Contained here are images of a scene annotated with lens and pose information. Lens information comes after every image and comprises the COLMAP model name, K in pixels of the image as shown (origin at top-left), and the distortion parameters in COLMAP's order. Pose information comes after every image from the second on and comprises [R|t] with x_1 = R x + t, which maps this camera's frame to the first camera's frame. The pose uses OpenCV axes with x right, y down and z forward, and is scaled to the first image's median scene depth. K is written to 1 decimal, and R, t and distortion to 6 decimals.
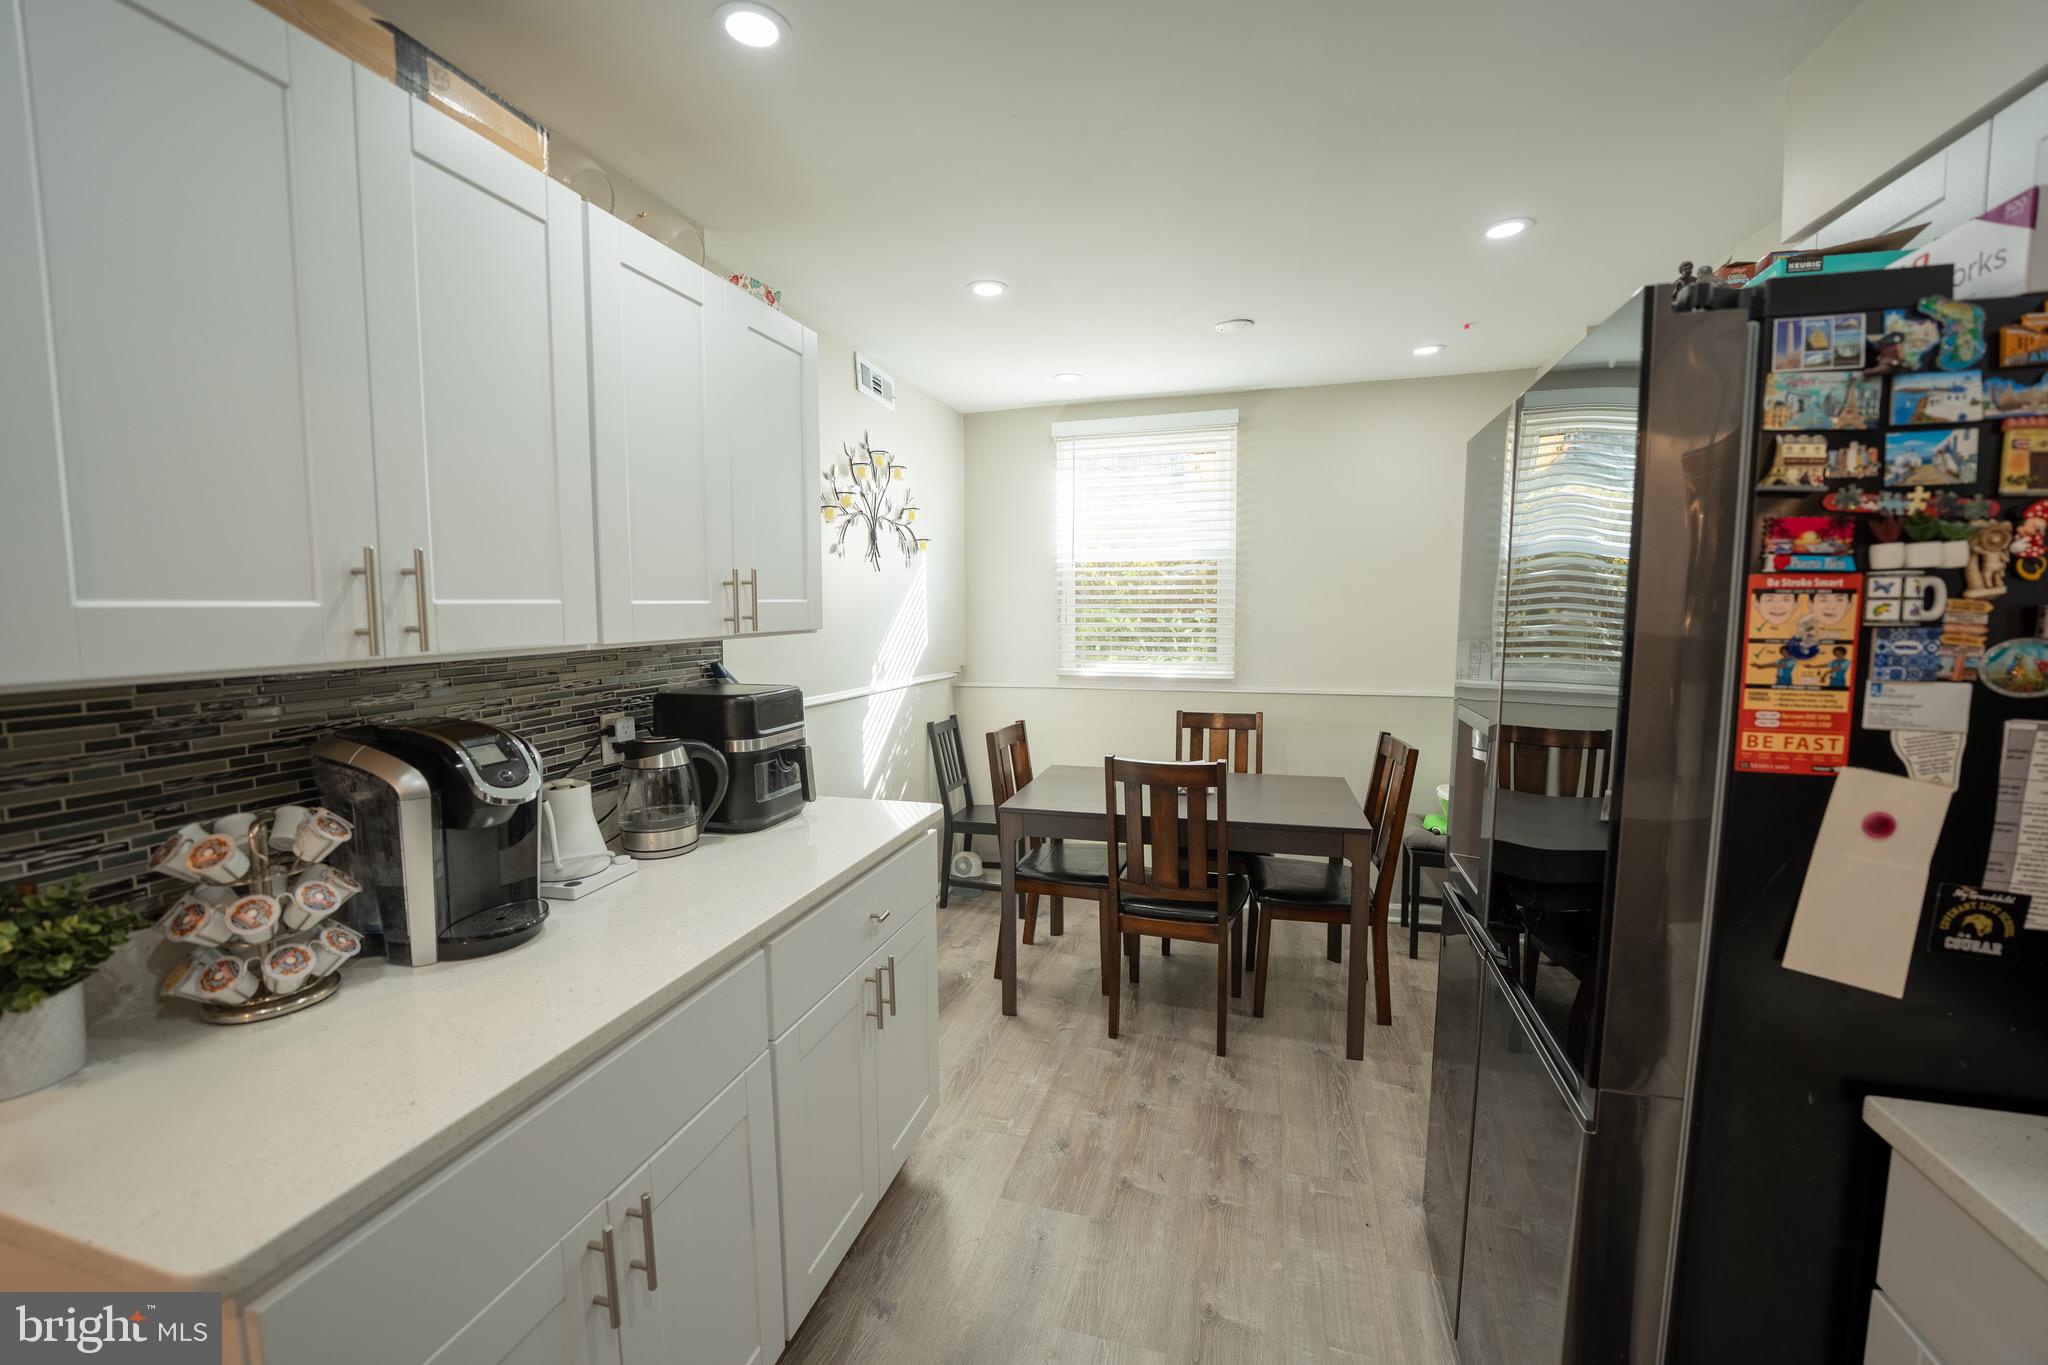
lens RADIAL K [[846.6, 0, 1020.3], [0, 846.6, 684.4], [0, 0, 1]] dist [-0.024627, 0.000351]
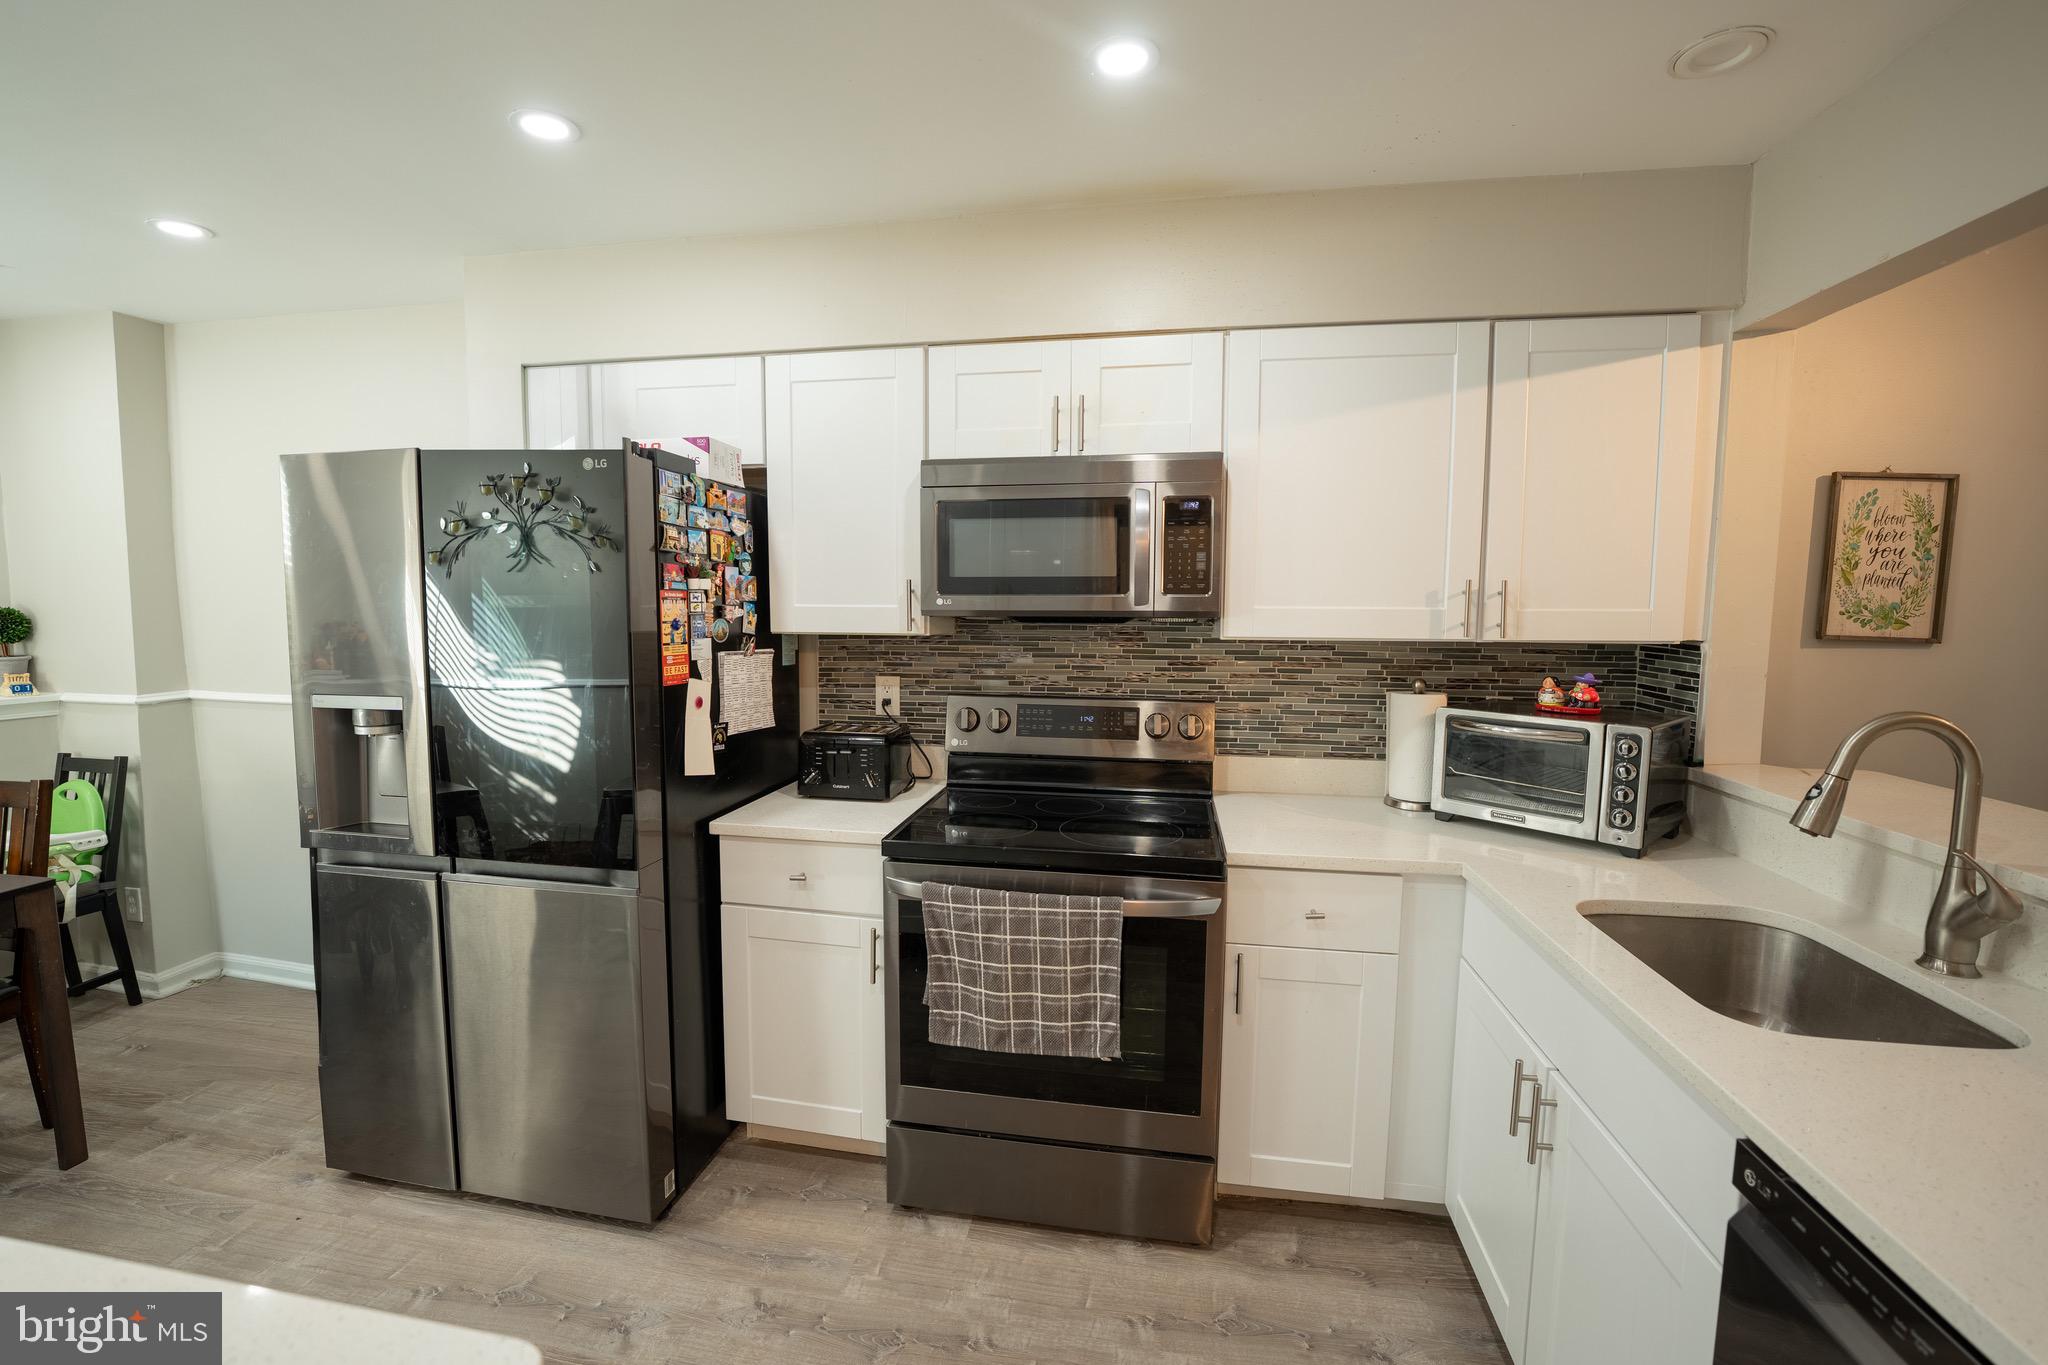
lens RADIAL K [[859.6, 0, 1002.2], [0, 859.6, 684.8], [0, 0, 1]] dist [-0.016943, 0.000137]
pose [[-0.100900, -0.084905, 0.991267, -1.402981], [0.092113, 0.991275, 0.094282, -0.022987], [-0.990623, 0.100821, -0.092199, 0.395592]]
